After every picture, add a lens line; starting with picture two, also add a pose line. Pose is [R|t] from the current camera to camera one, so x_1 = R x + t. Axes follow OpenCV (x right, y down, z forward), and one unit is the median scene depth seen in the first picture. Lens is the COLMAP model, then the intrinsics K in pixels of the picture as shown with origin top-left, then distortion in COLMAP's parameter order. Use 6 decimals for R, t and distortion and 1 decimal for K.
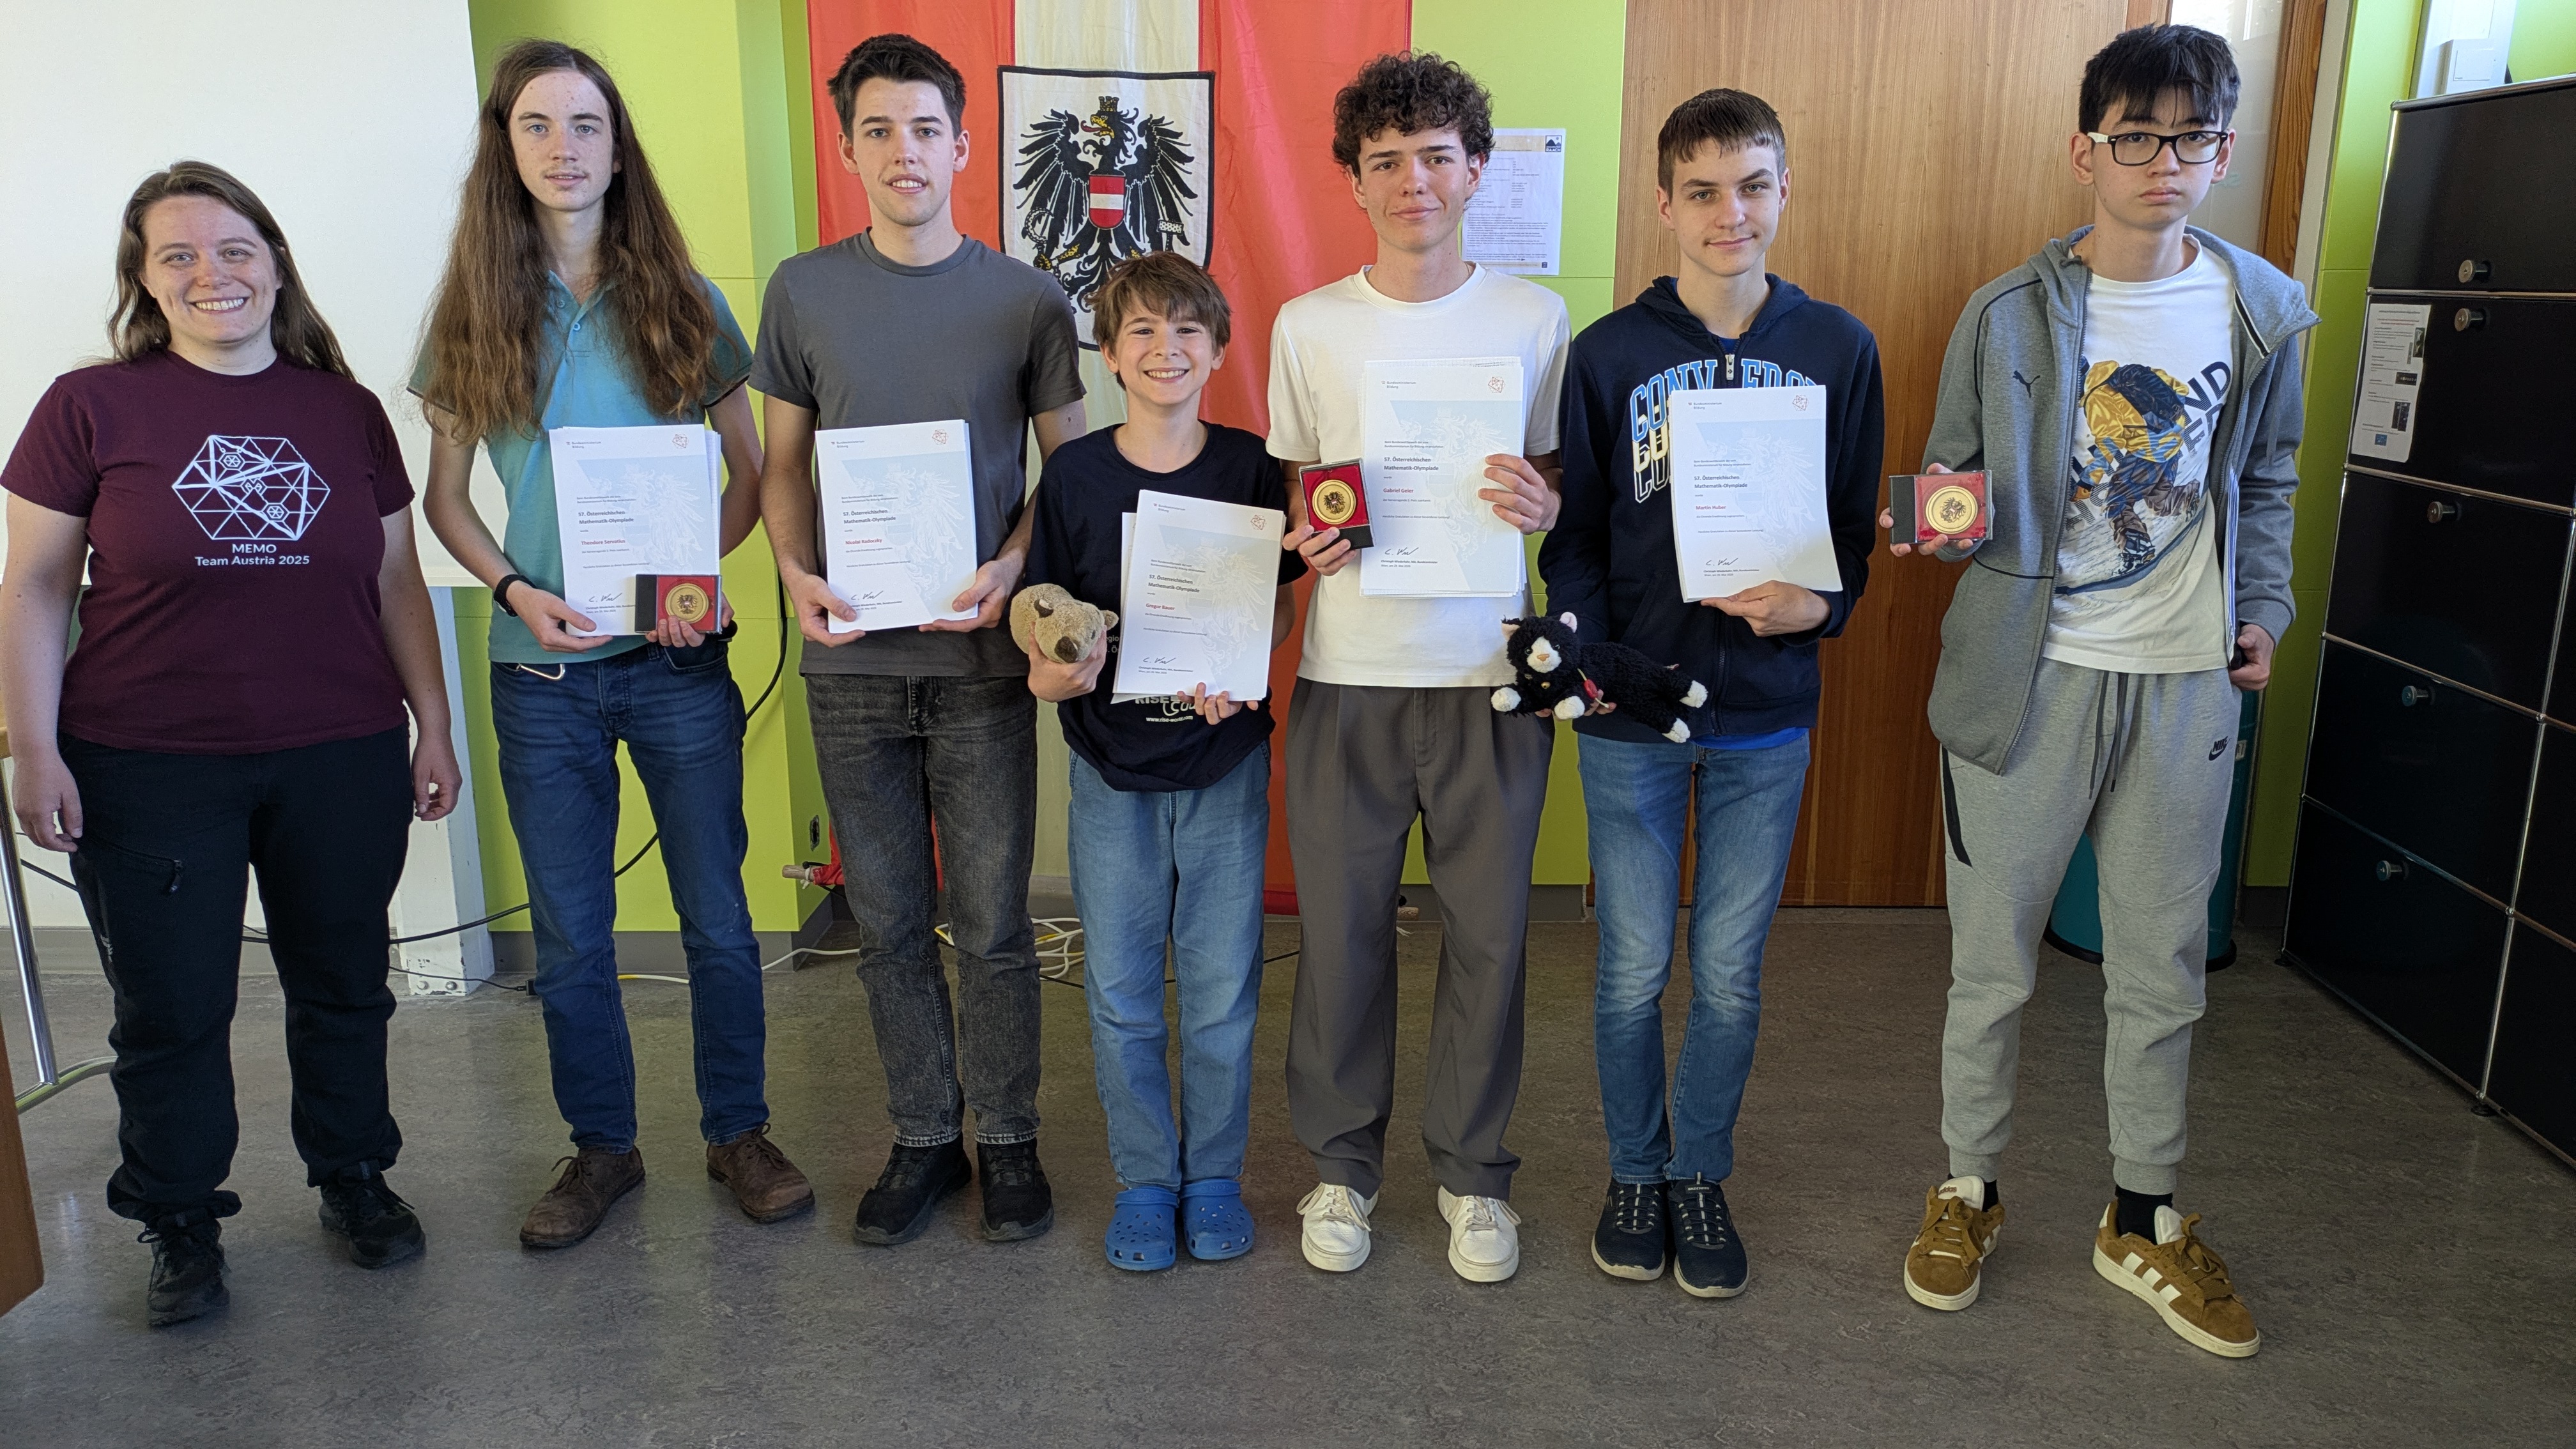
lens RADIAL K [[1943.6, 0, 1302.2], [0, 1943.6, 739.4], [0, 0, 1]] dist [0.033139, -0.009988]
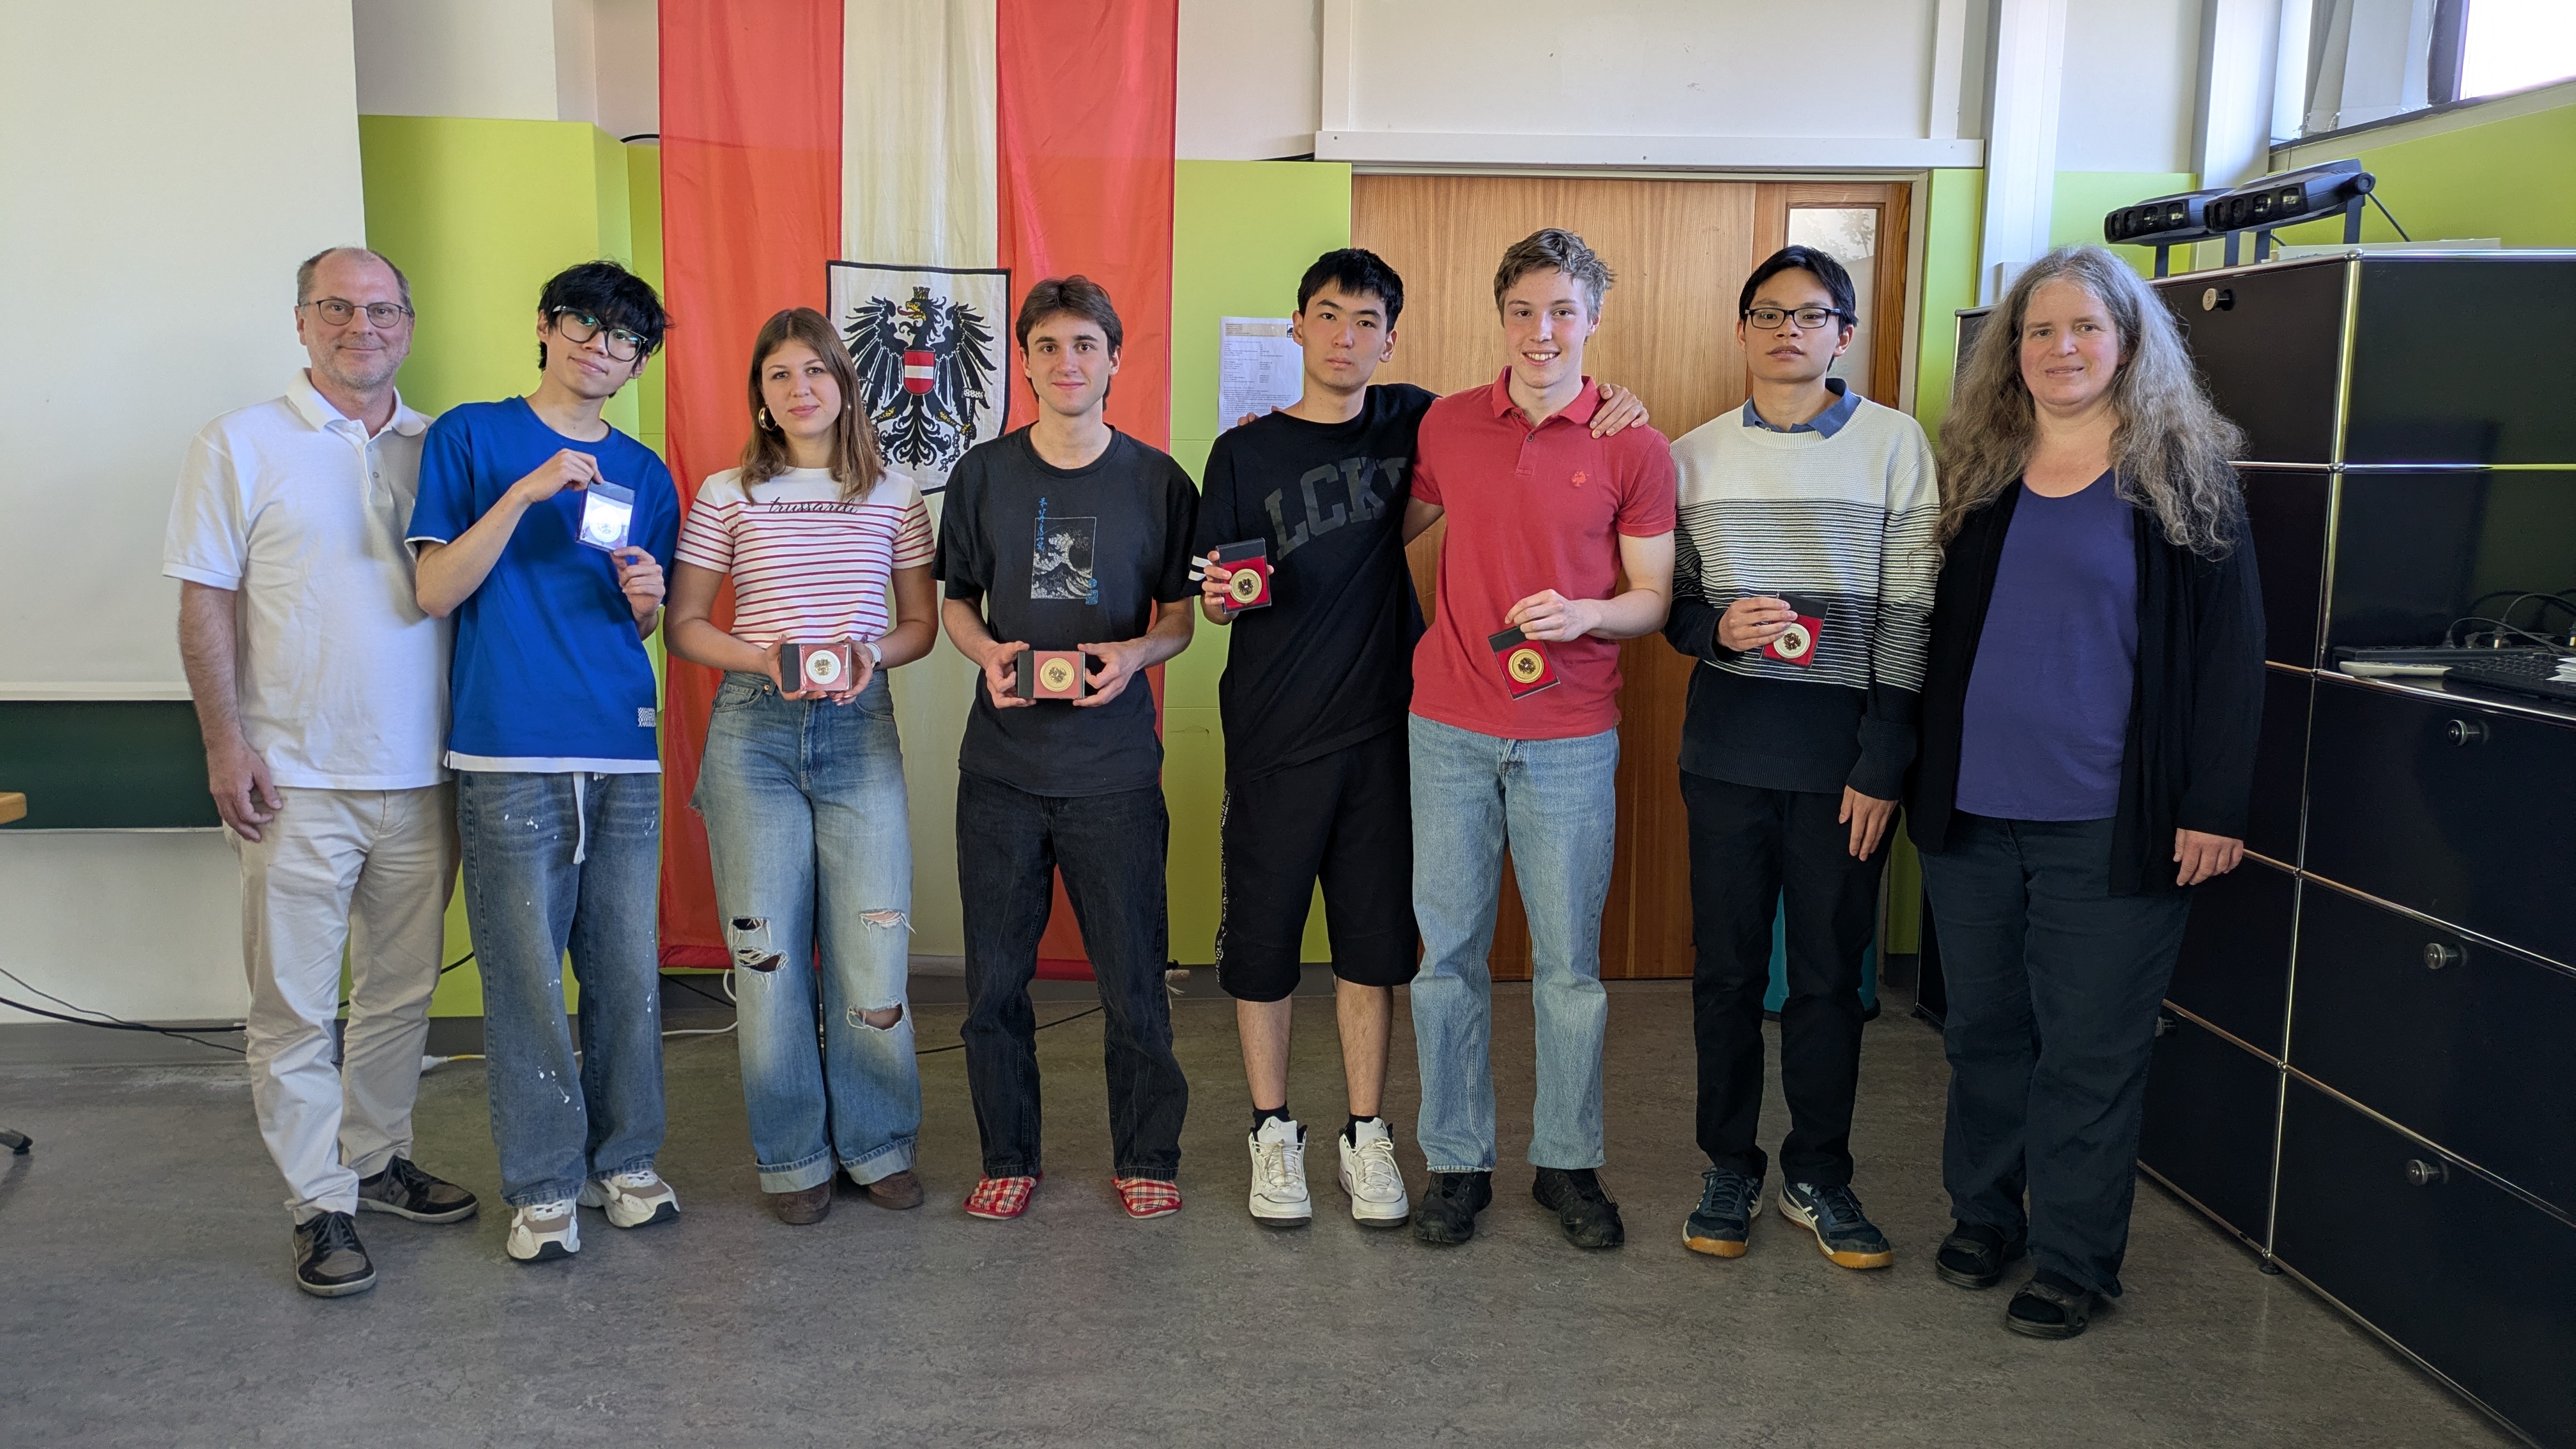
lens RADIAL K [[1943.6, 0, 1283.2], [0, 1943.6, 707.7], [0, 0, 1]] dist [0.033139, -0.009988]
pose [[0.994223, -0.005306, 0.107202, -0.007833], [0.016189, 0.994765, -0.100900, 0.052243], [-0.106105, 0.102052, 0.989104, -0.181922]]
